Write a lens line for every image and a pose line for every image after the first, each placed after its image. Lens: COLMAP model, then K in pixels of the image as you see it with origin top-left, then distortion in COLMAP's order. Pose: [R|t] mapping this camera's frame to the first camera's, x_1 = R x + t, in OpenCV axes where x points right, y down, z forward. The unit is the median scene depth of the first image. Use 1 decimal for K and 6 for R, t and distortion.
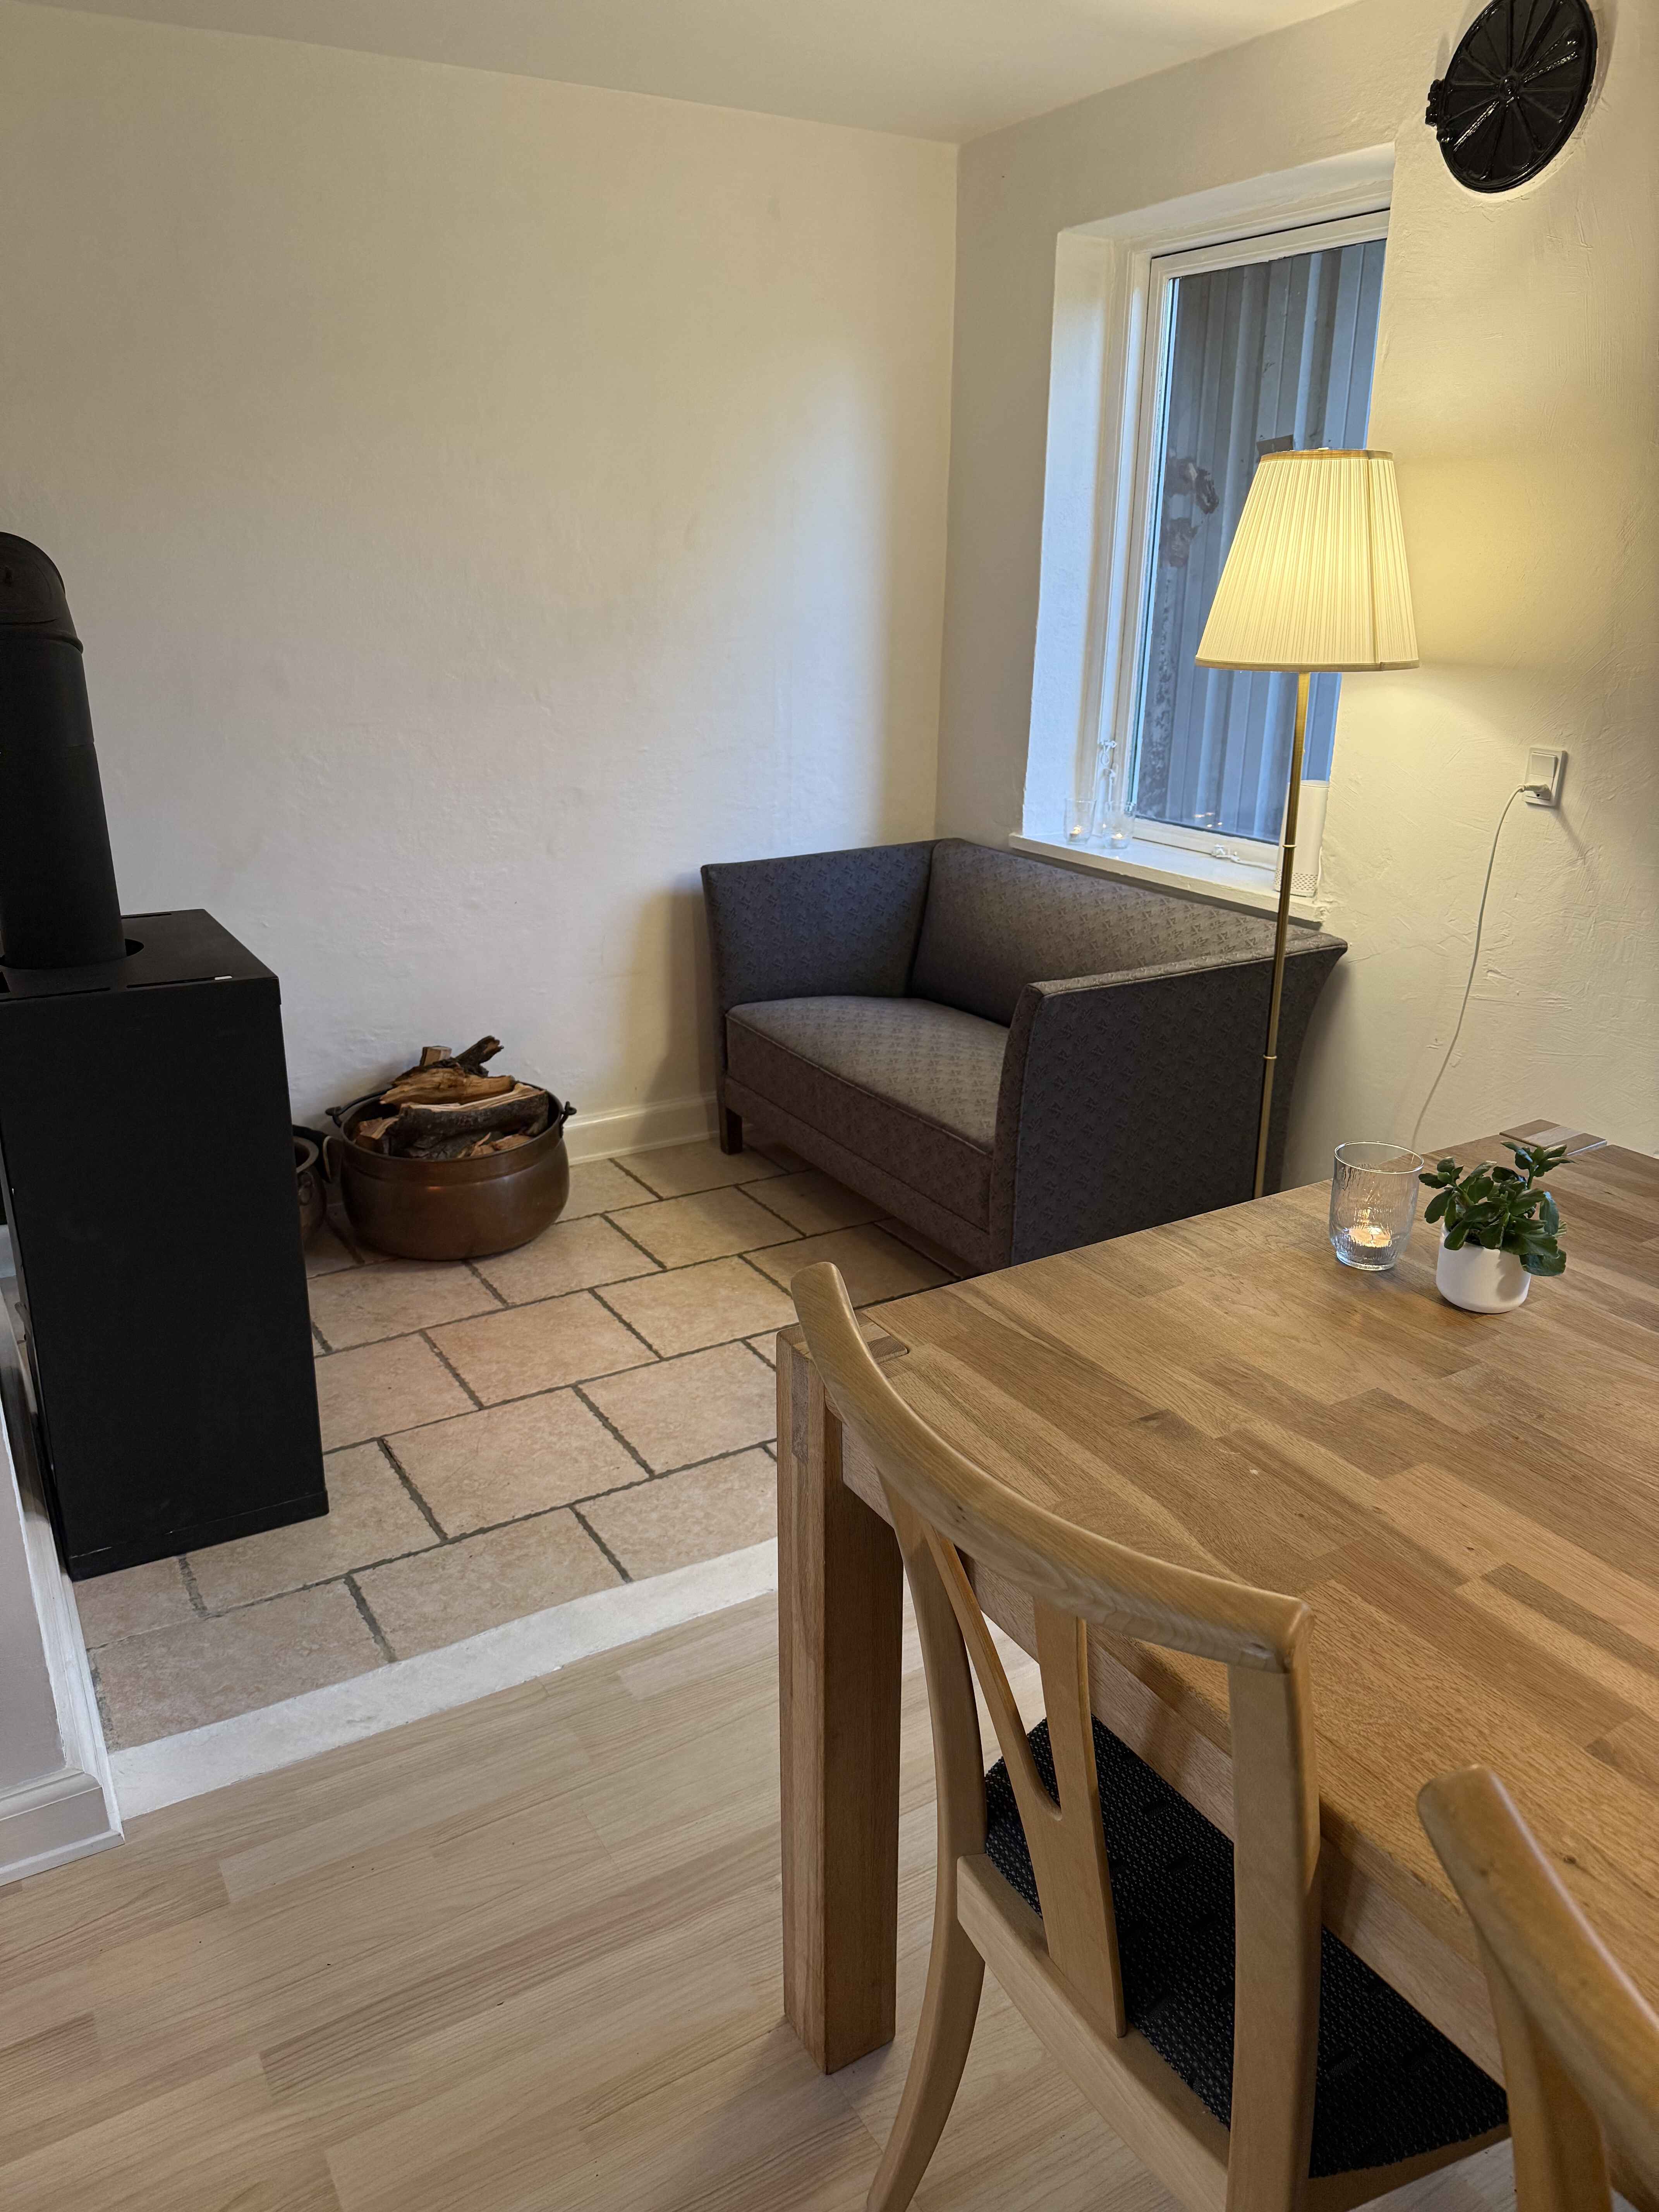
lens RADIAL K [[1535.8, 0, 799.3], [0, 1535.8, 1105.4], [0, 0, 1]] dist [0.082843, -0.095007]
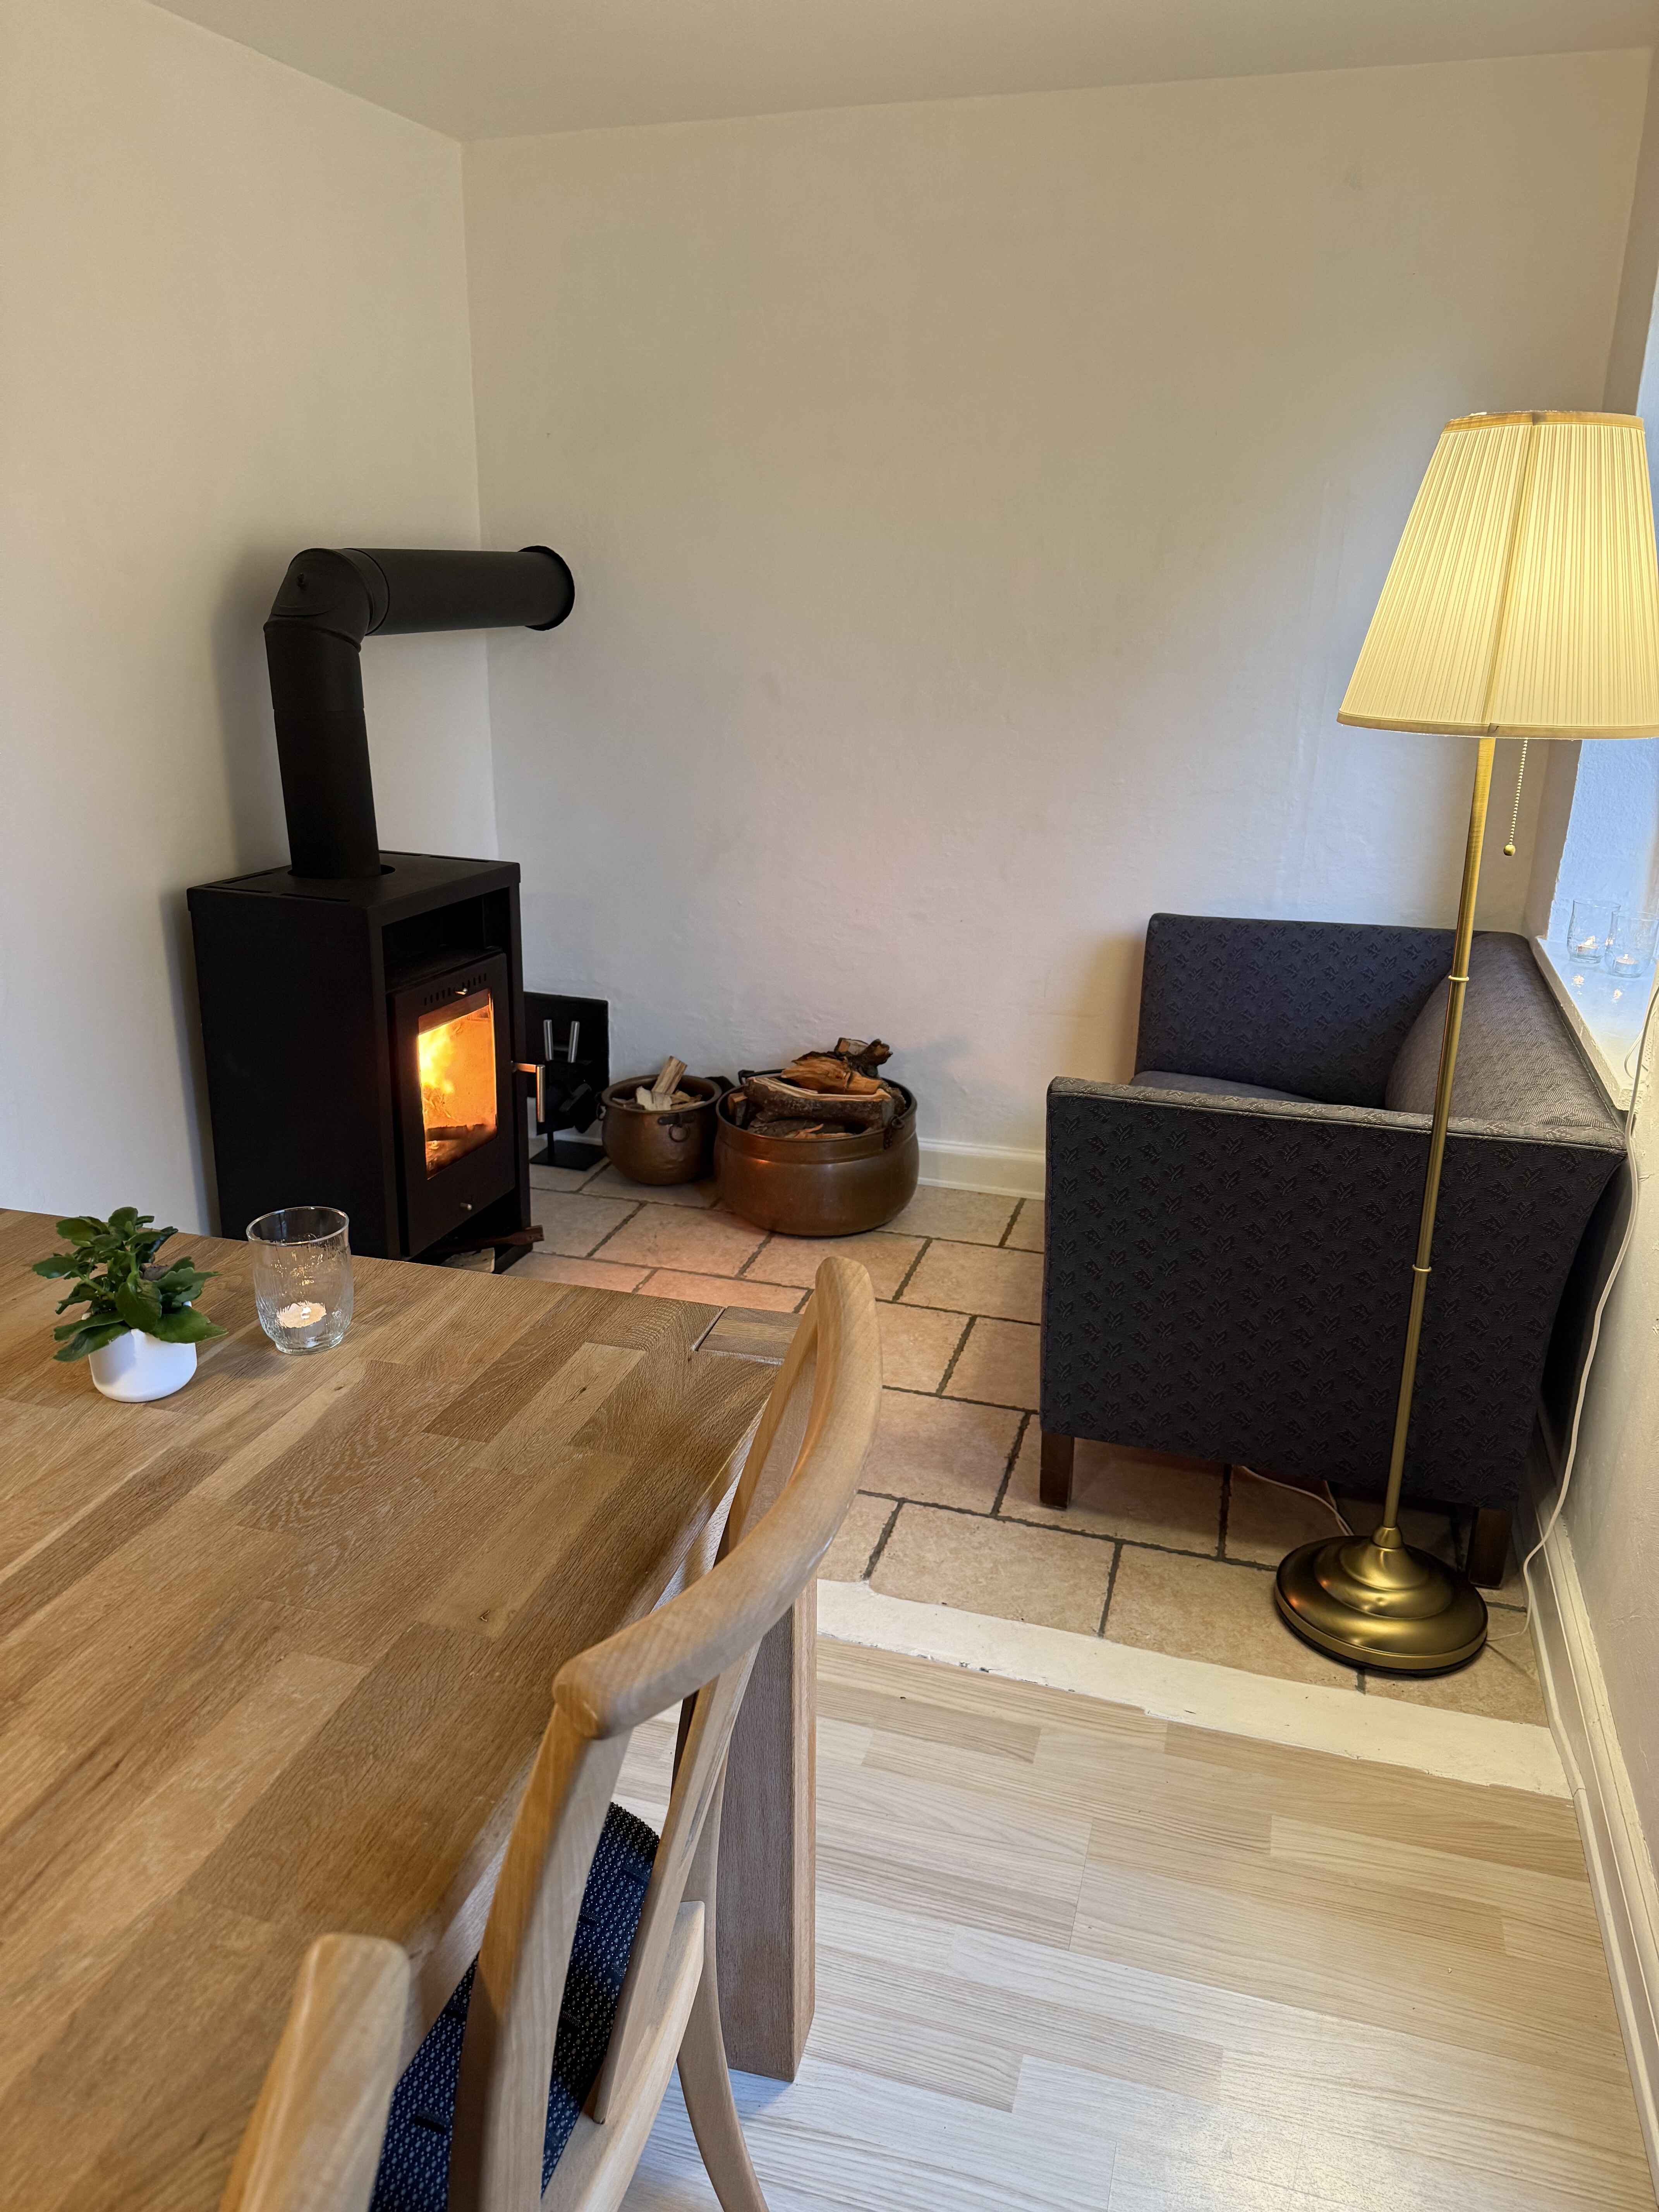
lens RADIAL K [[1535.8, 0, 799.3], [0, 1535.8, 1105.4], [0, 0, 1]] dist [0.082843, -0.095007]
pose [[0.655768, 0.236305, -0.717027, 0.513780], [-0.250954, 0.963975, 0.088176, -0.079519], [0.712032, 0.122118, 0.691446, 0.250836]]
